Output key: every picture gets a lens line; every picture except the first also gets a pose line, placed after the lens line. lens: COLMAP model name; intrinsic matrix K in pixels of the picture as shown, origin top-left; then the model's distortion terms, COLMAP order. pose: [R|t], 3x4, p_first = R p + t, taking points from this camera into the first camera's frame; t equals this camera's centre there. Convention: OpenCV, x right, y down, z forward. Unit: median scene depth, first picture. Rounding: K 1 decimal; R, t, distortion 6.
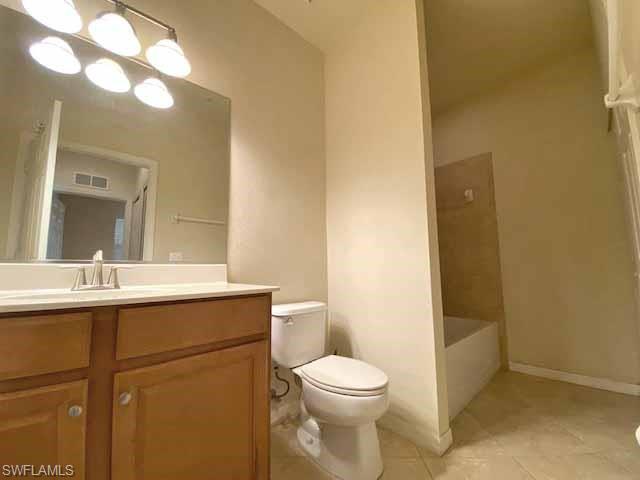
lens RADIAL K [[259.3, 0, 320.9], [0, 259.3, 242.7], [0, 0, 1]] dist [0.000909, 0.000071]
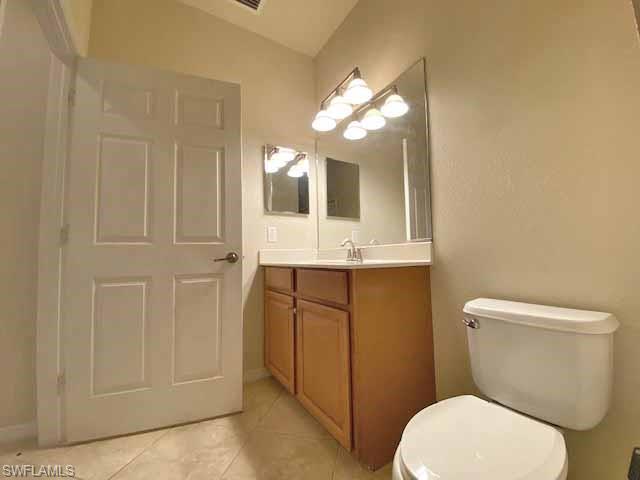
lens RADIAL K [[259.3, 0, 320.9], [0, 259.3, 242.7], [0, 0, 1]] dist [0.000909, 0.000071]
pose [[-0.186954, -0.013375, -0.982278, 0.642433], [0.119512, 0.992171, -0.036257, 0.076764], [0.975072, -0.124172, -0.183892, 0.803904]]
